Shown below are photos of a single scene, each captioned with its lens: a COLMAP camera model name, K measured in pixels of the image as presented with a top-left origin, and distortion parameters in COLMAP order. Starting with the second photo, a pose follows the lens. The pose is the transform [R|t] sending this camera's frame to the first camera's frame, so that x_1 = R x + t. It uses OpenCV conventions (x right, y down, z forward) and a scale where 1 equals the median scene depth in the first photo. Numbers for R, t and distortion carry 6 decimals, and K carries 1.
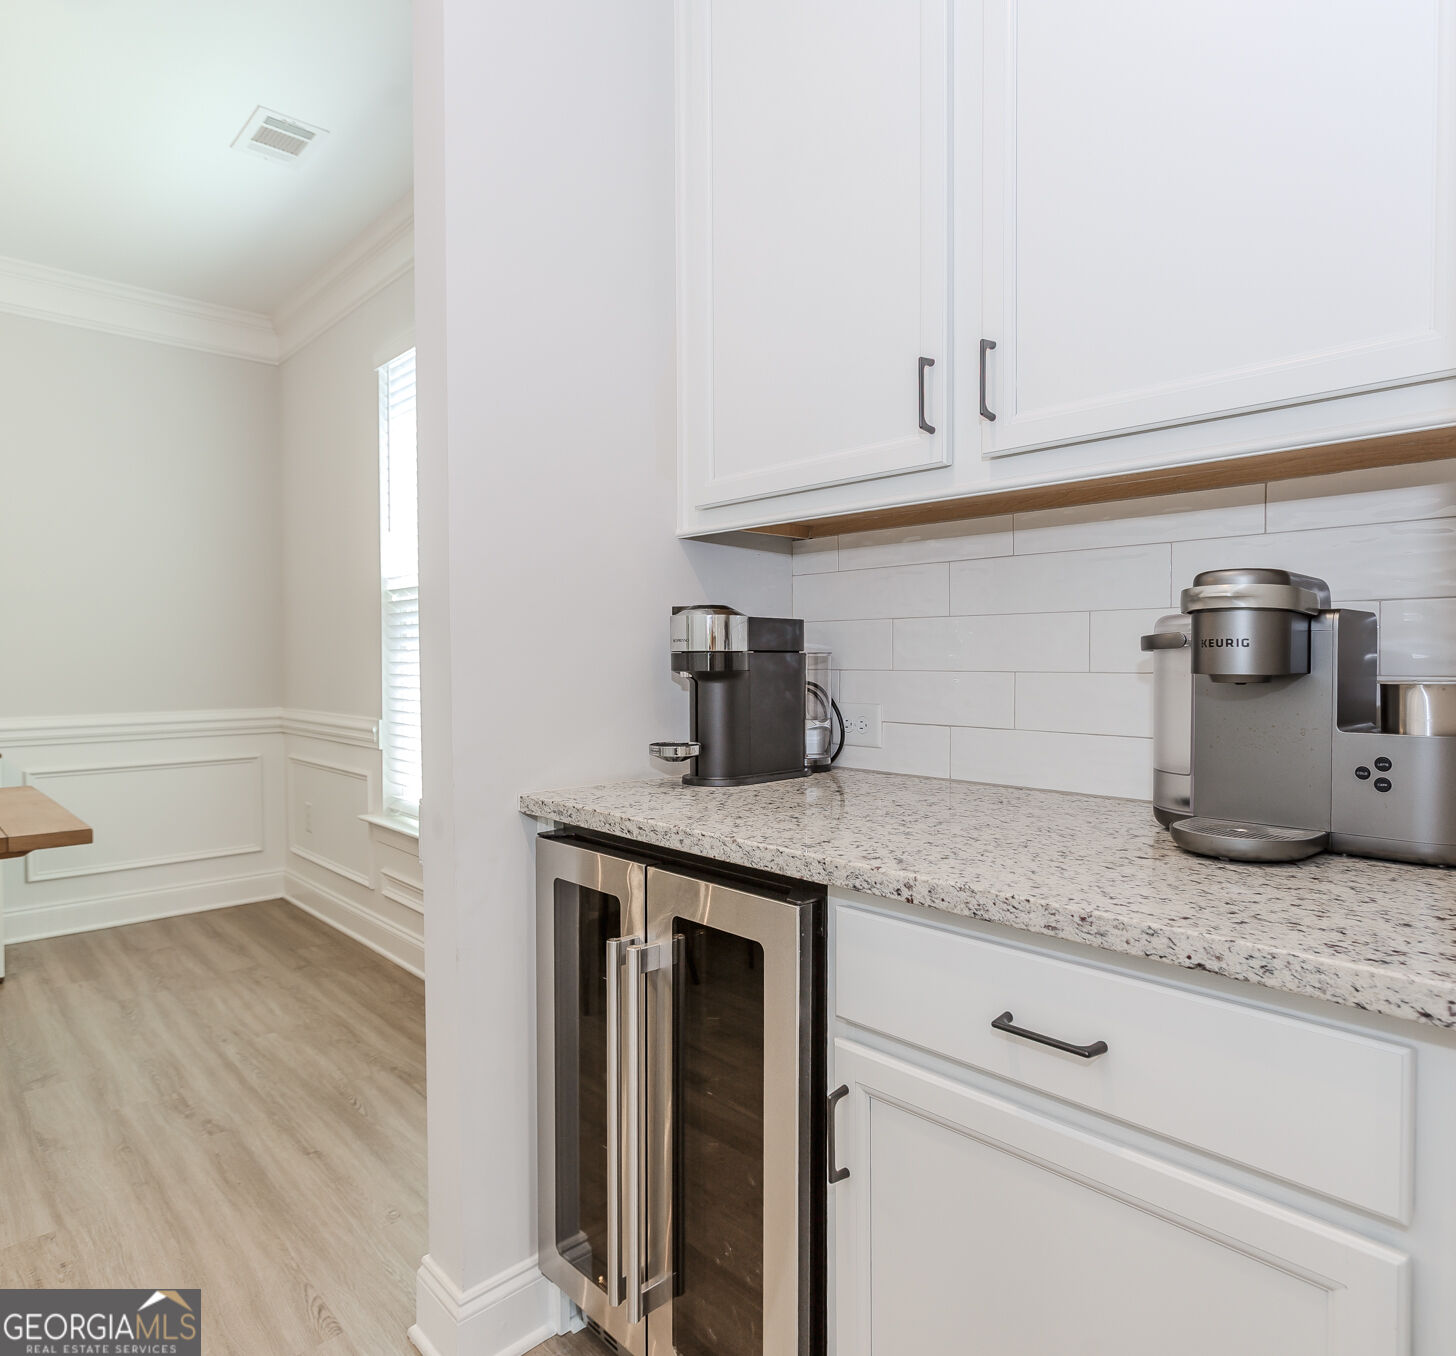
lens RADIAL K [[945.1, 0, 726.2], [0, 945.1, 671.9], [0, 0, 1]] dist [-0.003508, -0.000800]
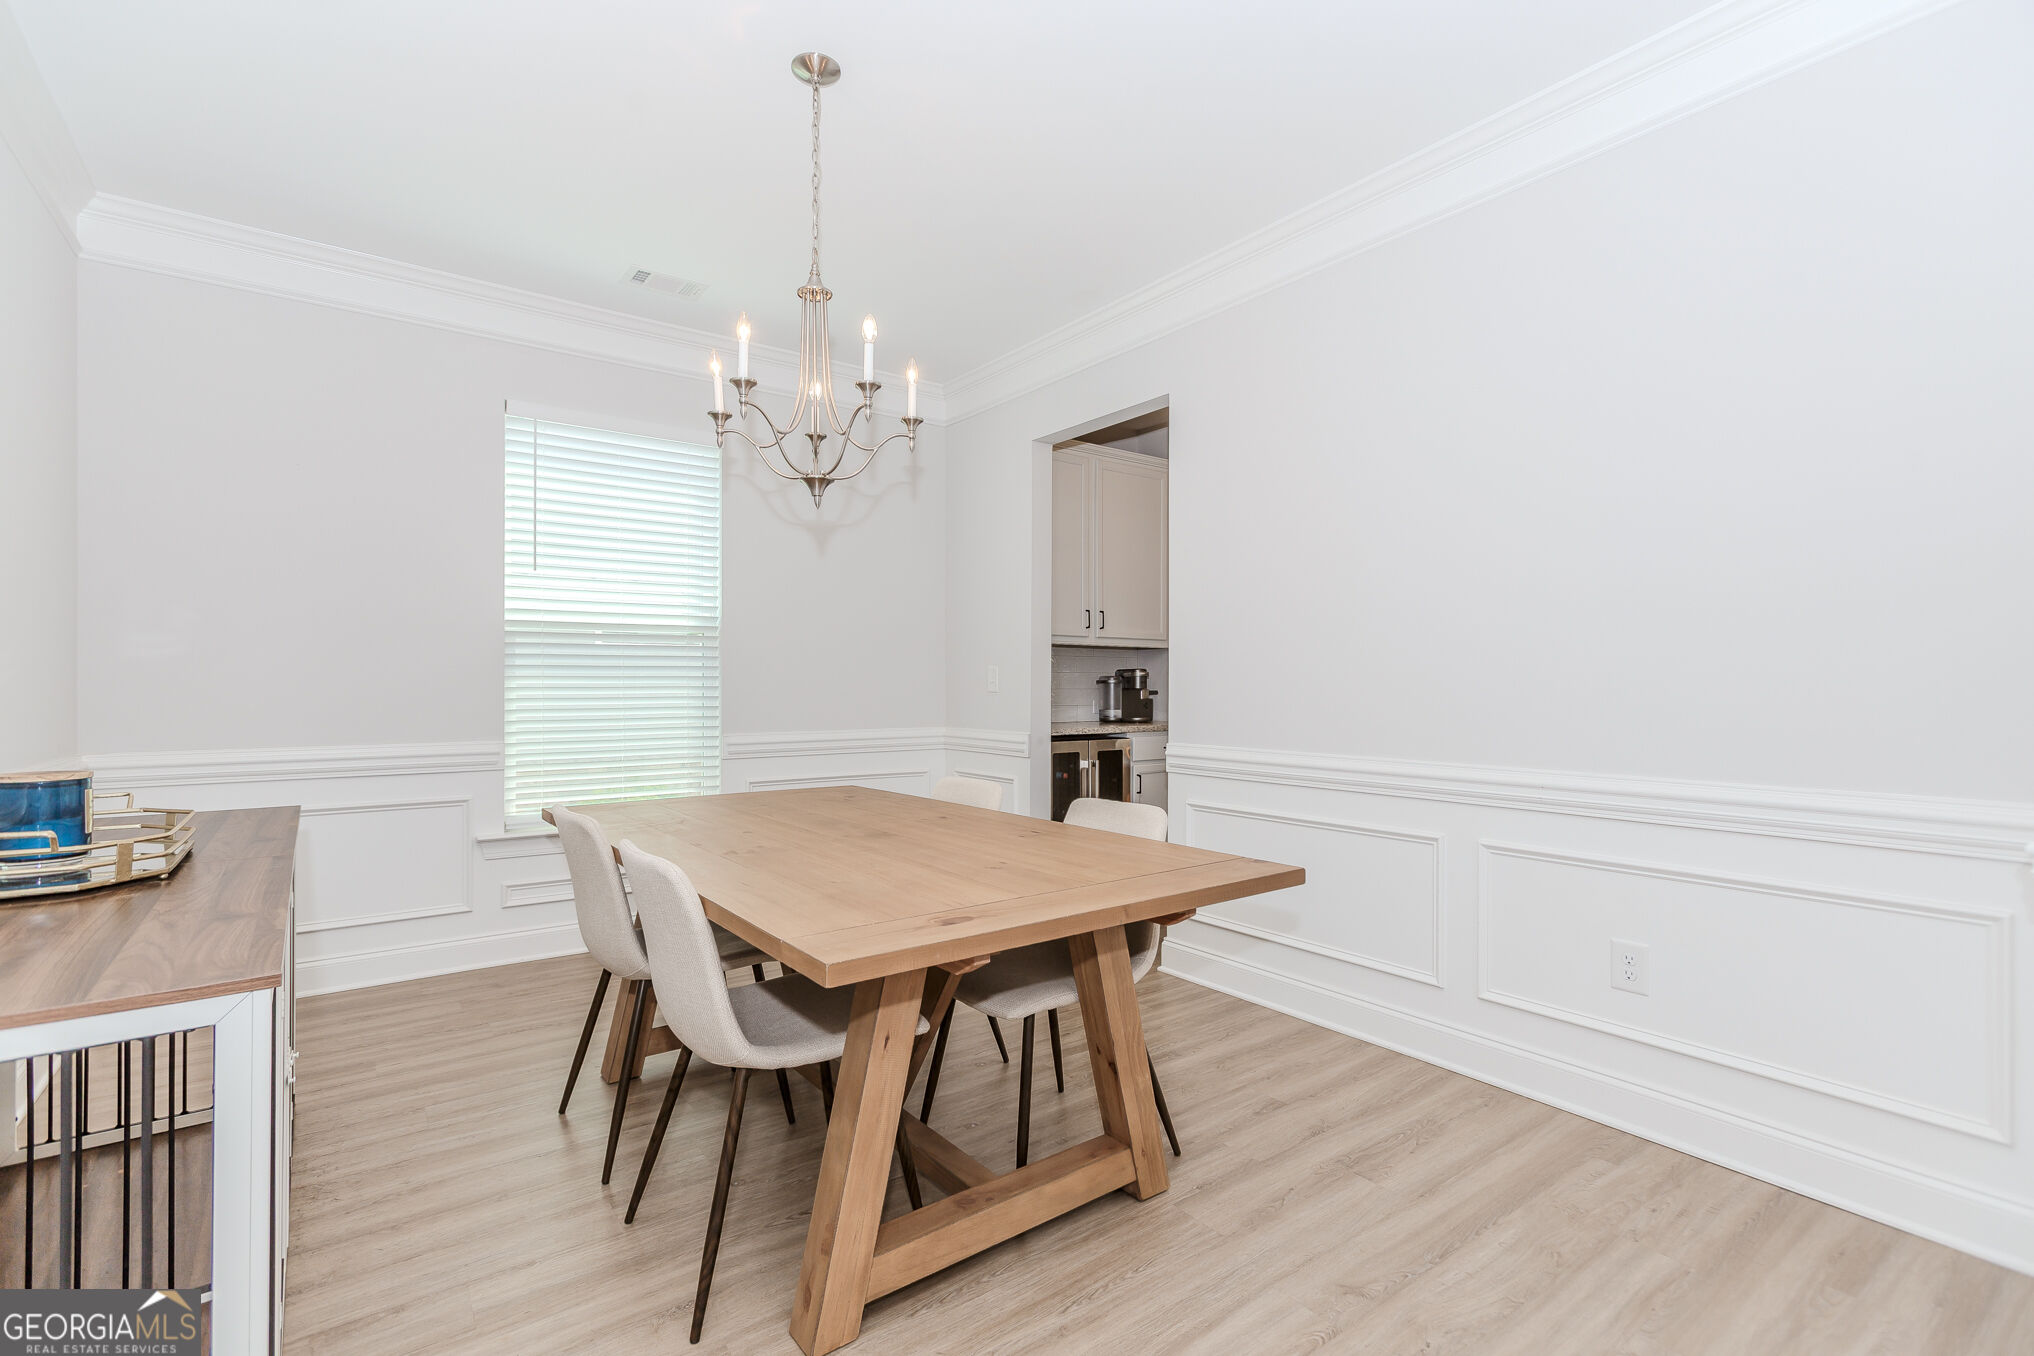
lens RADIAL K [[915.1, 0, 1015.0], [0, 915.1, 679.8], [0, 0, 1]] dist [-0.004215, -0.000959]
pose [[0.137911, 0.013087, 0.990358, -3.416394], [0.024639, 0.999558, -0.016640, 0.018161], [-0.990138, 0.026696, 0.137528, 0.731568]]
